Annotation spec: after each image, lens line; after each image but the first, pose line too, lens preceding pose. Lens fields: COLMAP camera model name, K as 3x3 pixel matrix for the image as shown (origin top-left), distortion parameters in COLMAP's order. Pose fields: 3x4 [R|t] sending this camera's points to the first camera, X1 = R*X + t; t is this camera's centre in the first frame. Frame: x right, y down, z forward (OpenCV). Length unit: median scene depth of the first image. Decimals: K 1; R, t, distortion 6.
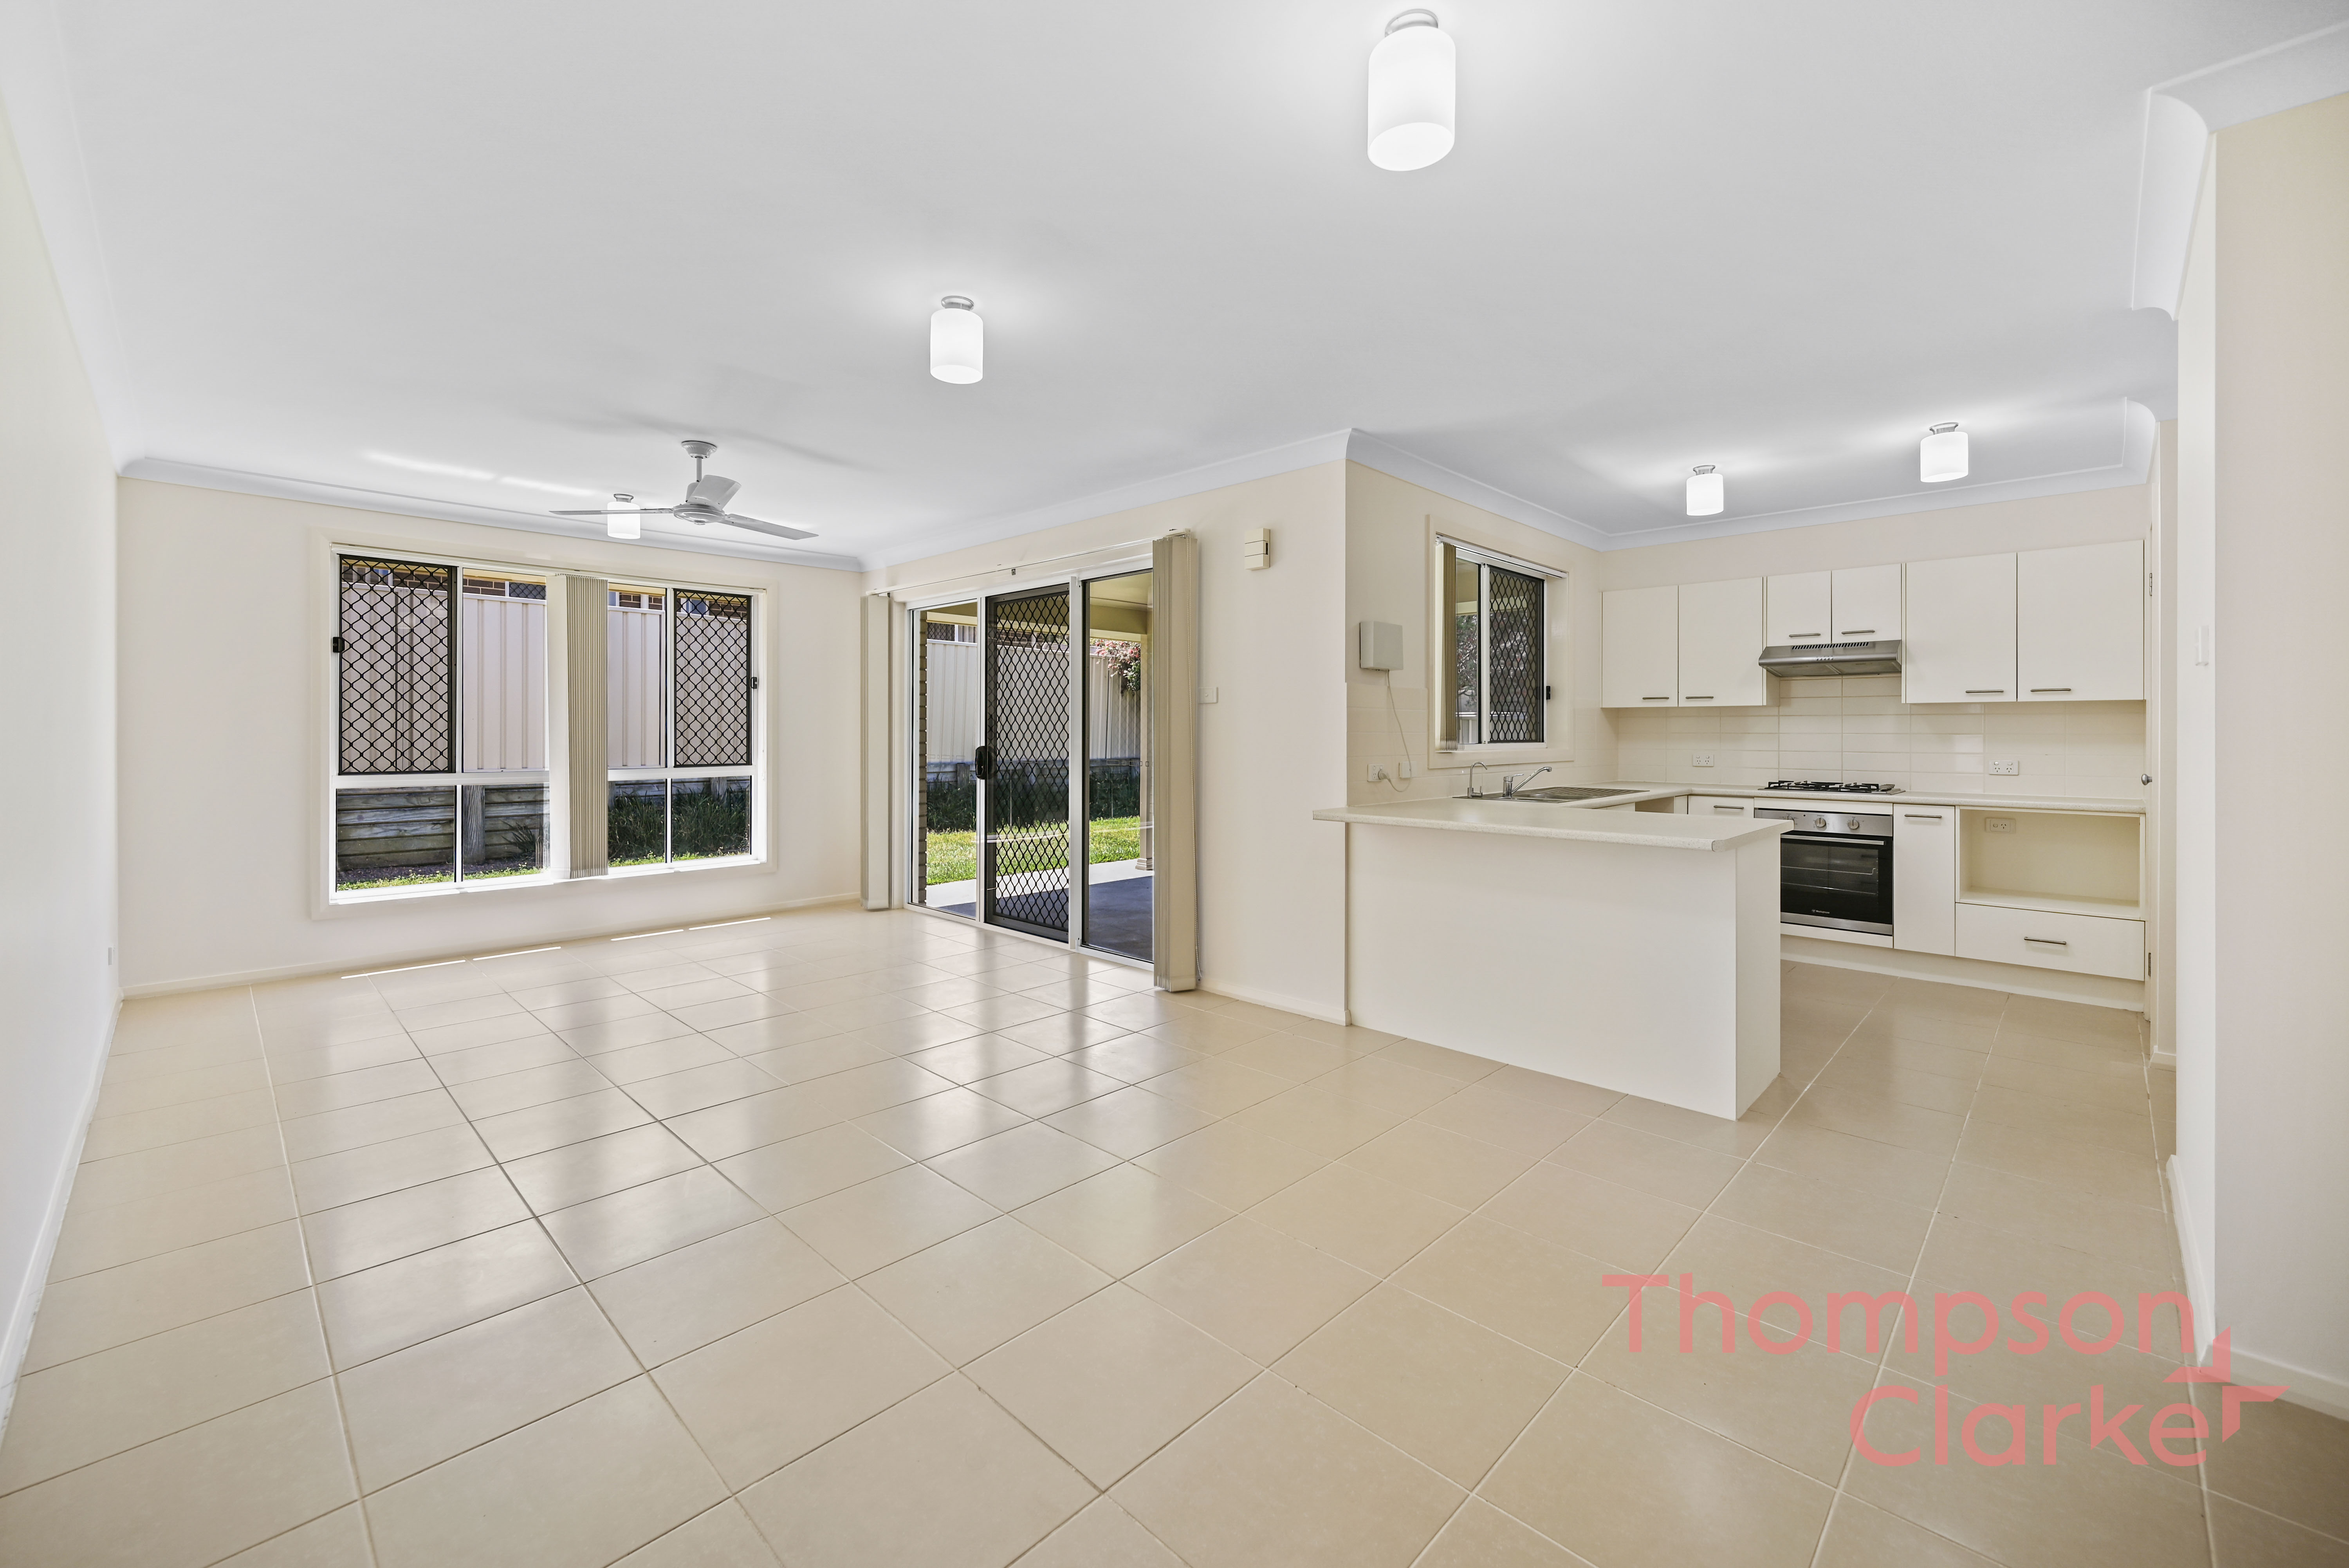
lens RADIAL K [[949.3, 0, 1175.0], [0, 949.3, 743.1], [0, 0, 1]] dist [-0.000443, 0.000092]
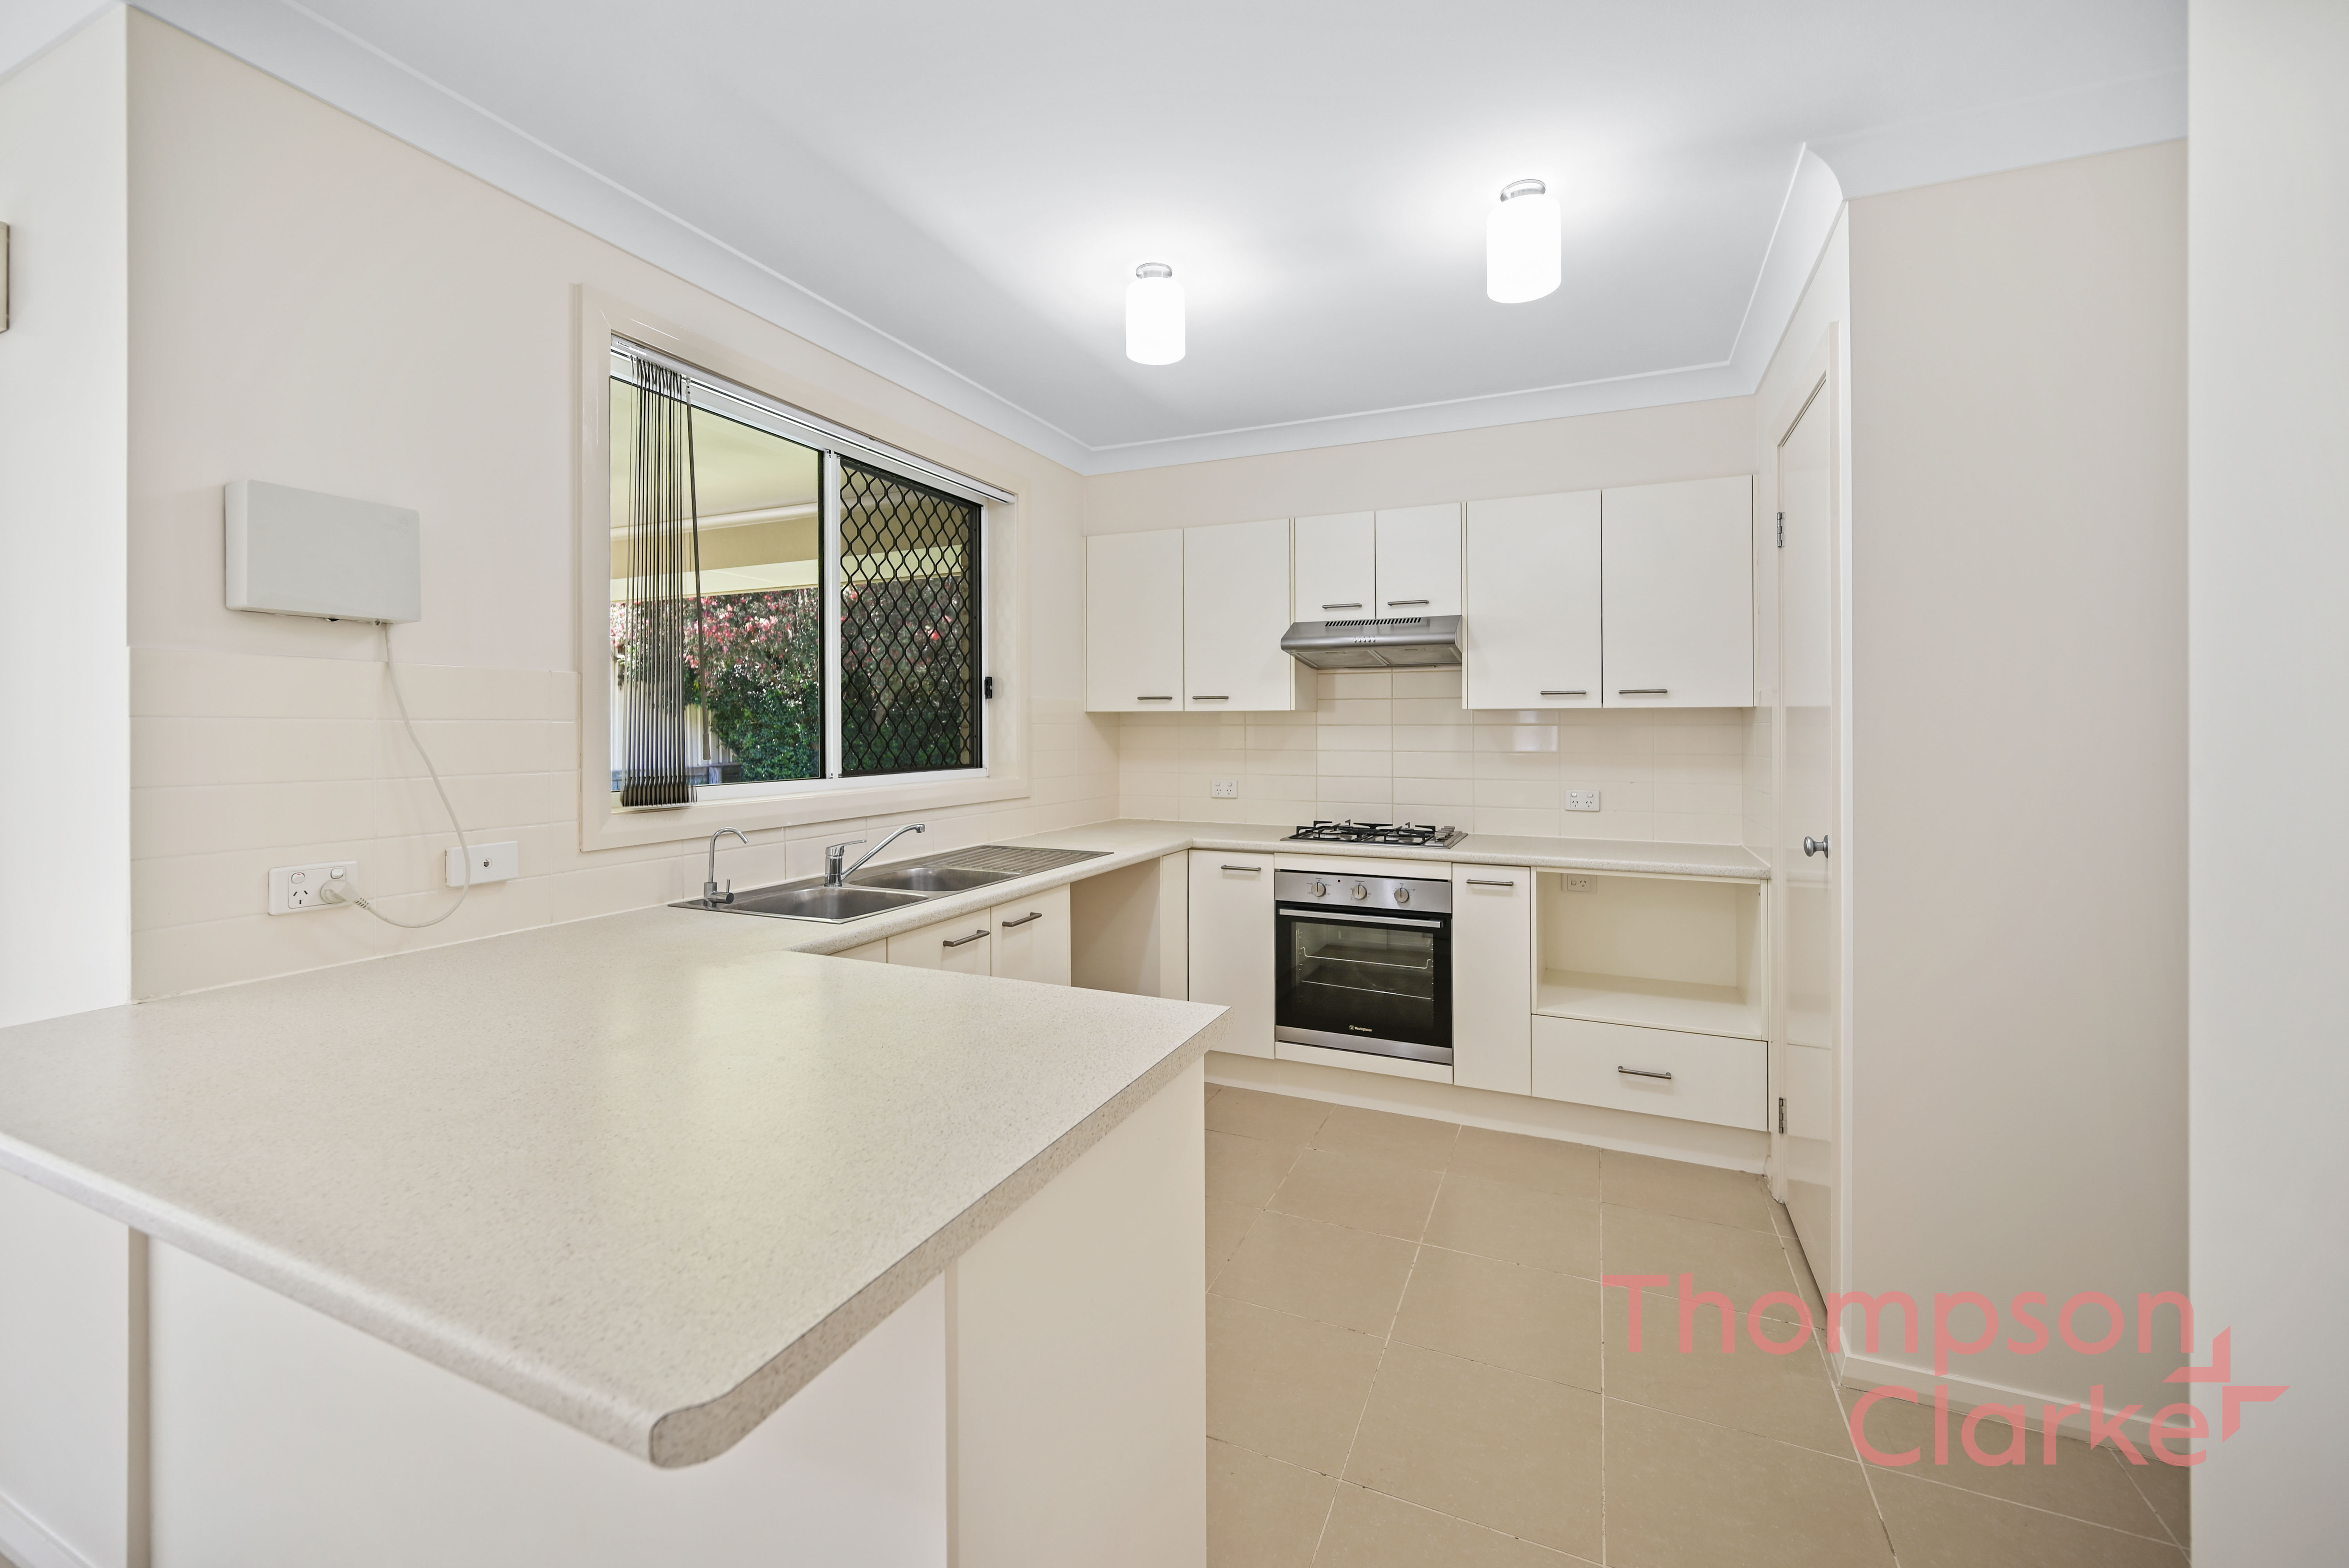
lens RADIAL K [[949.3, 0, 1175.0], [0, 949.3, 743.1], [0, 0, 1]] dist [-0.000443, 0.000092]
pose [[0.938136, -0.006730, 0.346203, 0.329995], [0.005610, 0.999975, 0.004236, -0.021218], [-0.346223, -0.002032, 0.938150, 0.424691]]
